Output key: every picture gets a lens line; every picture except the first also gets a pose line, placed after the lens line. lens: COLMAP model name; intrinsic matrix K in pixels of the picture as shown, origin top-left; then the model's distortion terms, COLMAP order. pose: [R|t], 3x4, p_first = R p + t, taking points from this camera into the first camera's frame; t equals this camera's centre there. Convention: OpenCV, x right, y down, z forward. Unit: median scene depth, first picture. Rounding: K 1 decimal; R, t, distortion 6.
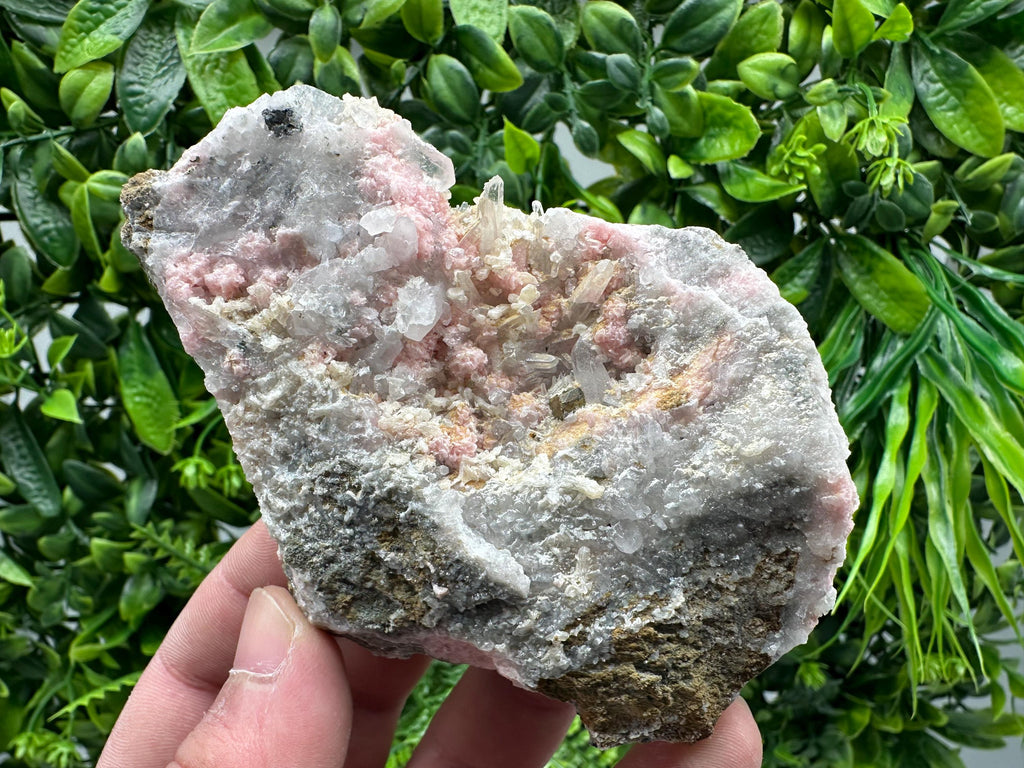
lens RADIAL K [[712.1, 0, 452.7], [0, 712.1, 455.0], [0, 0, 1]] dist [-0.003143, 0.000835]
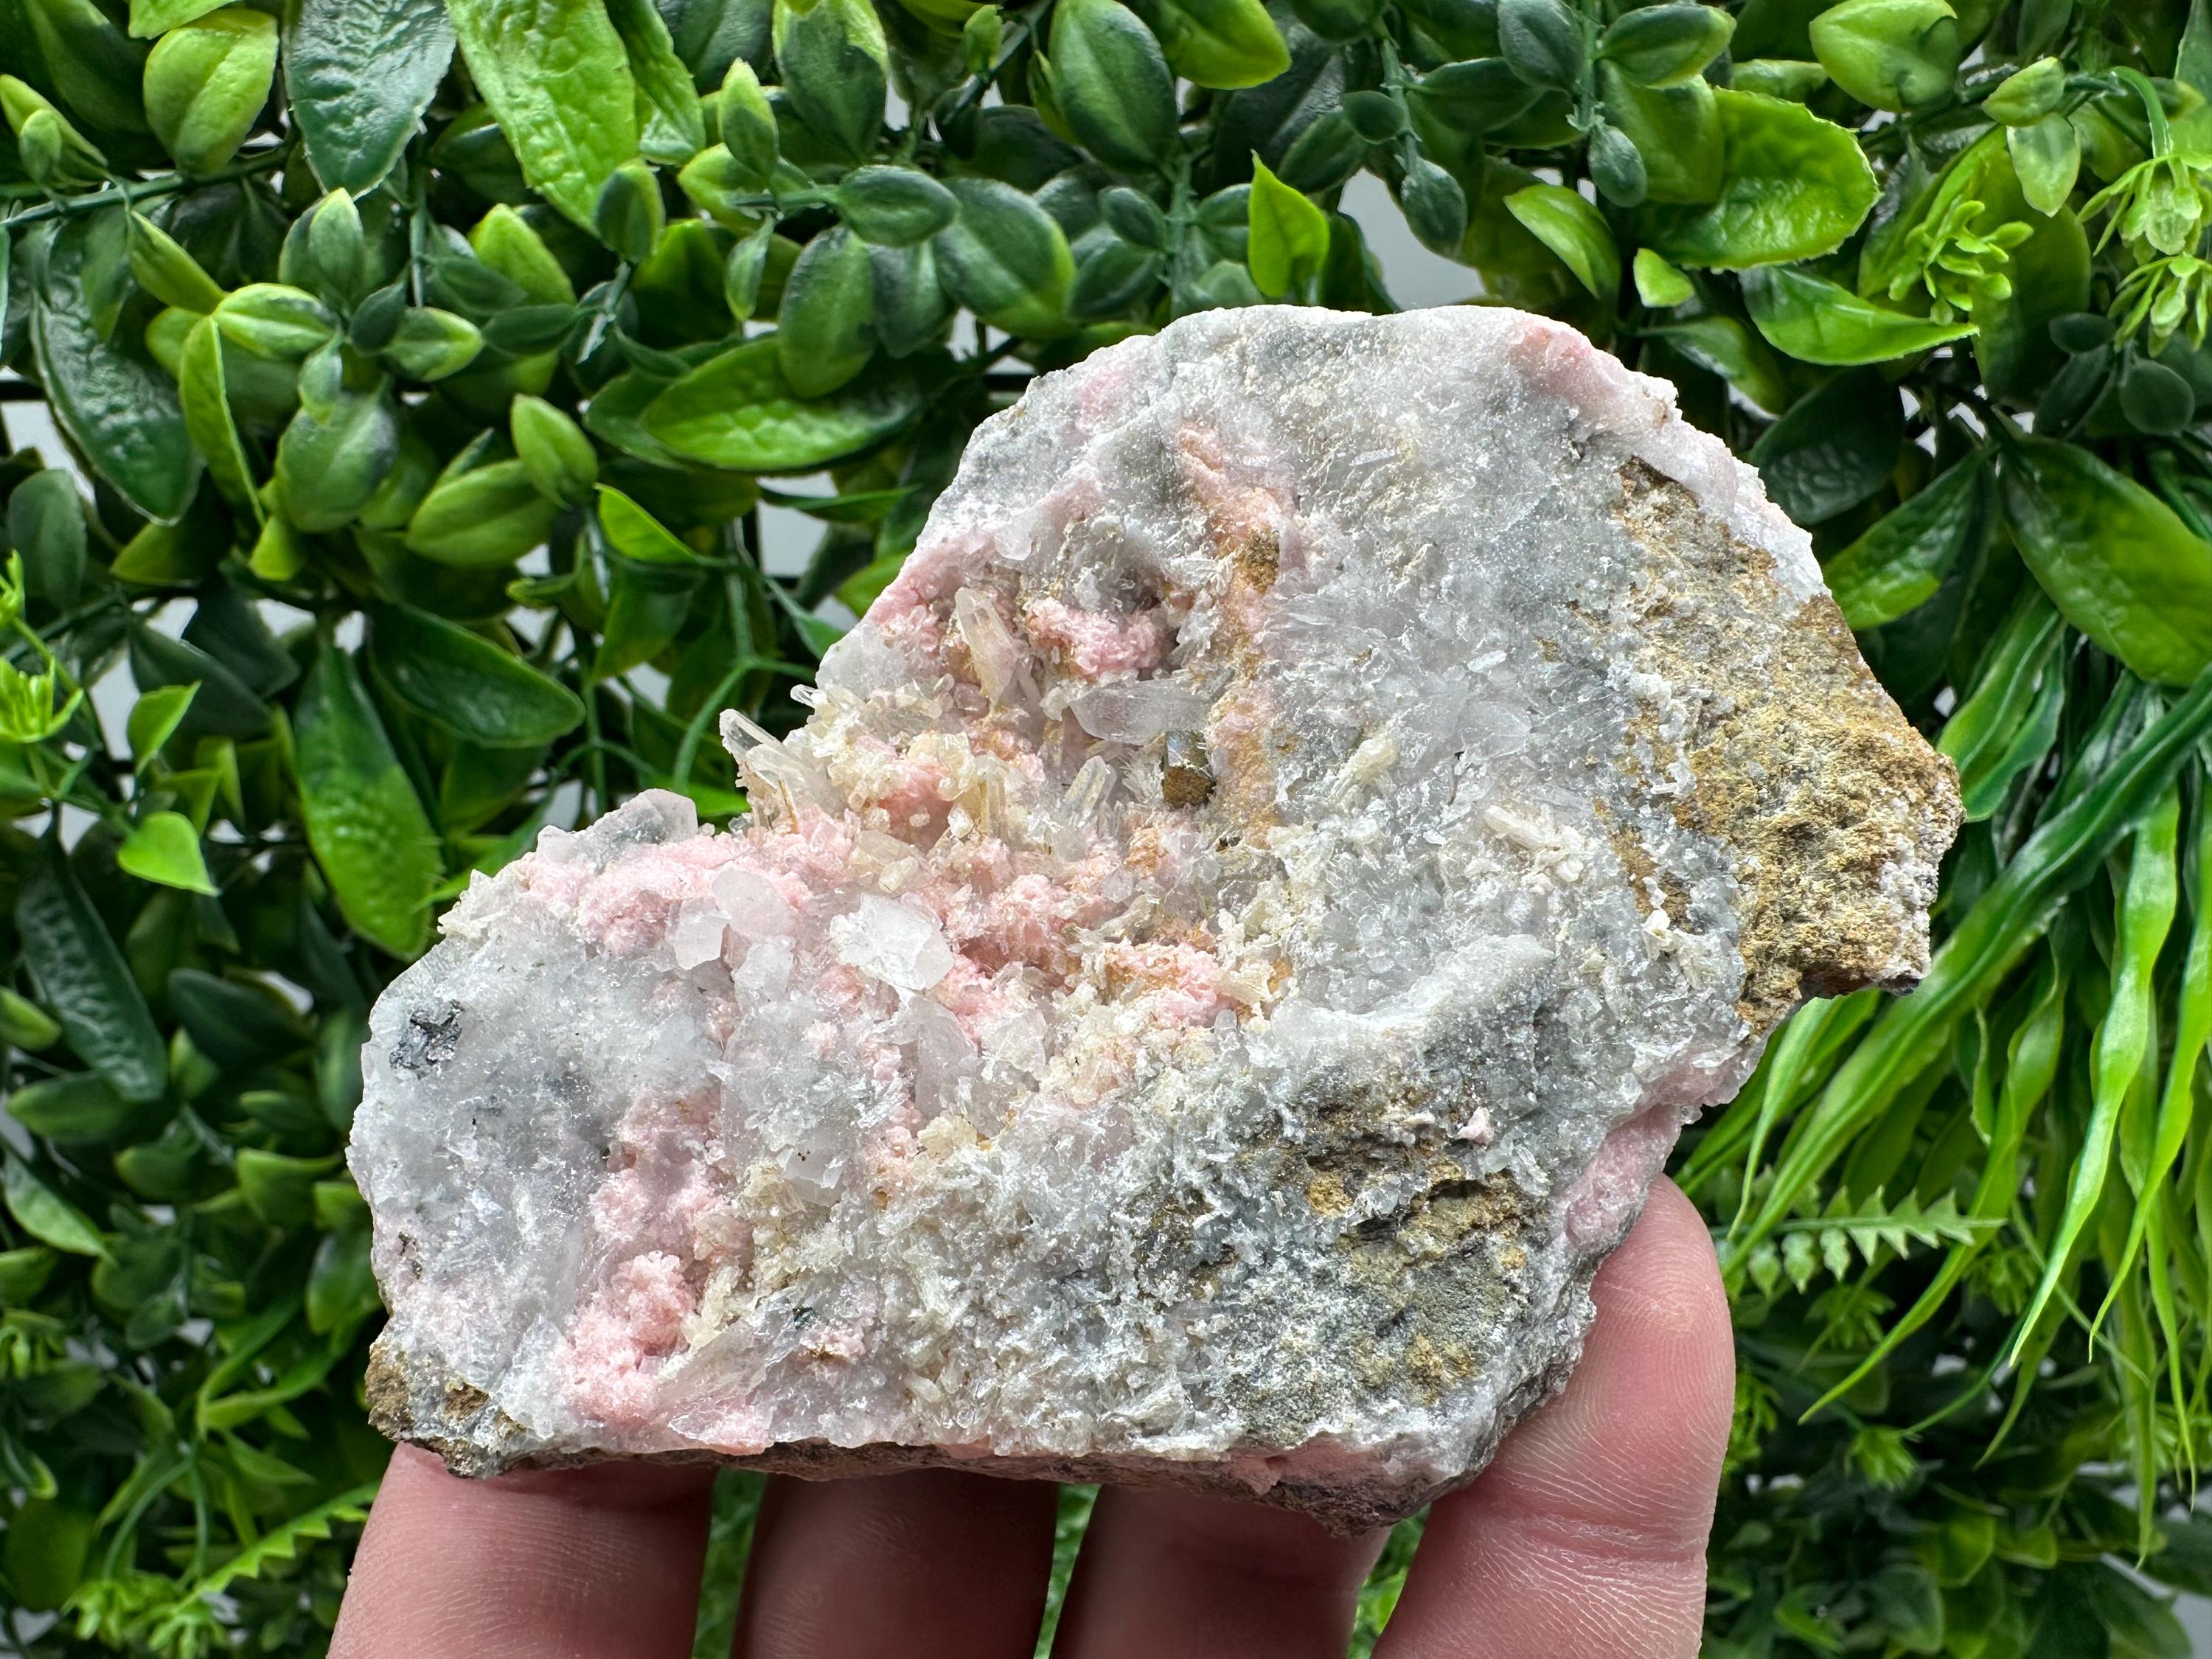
lens RADIAL K [[1538.3, 0, 978.0], [0, 1538.3, 982.8], [0, 0, 1]] dist [-0.003143, 0.000835]
pose [[0.999998, 0.001842, 0.000795, -0.073558], [-0.001886, 0.998266, 0.058829, -0.049538], [-0.000686, -0.058830, 0.998268, 0.090145]]
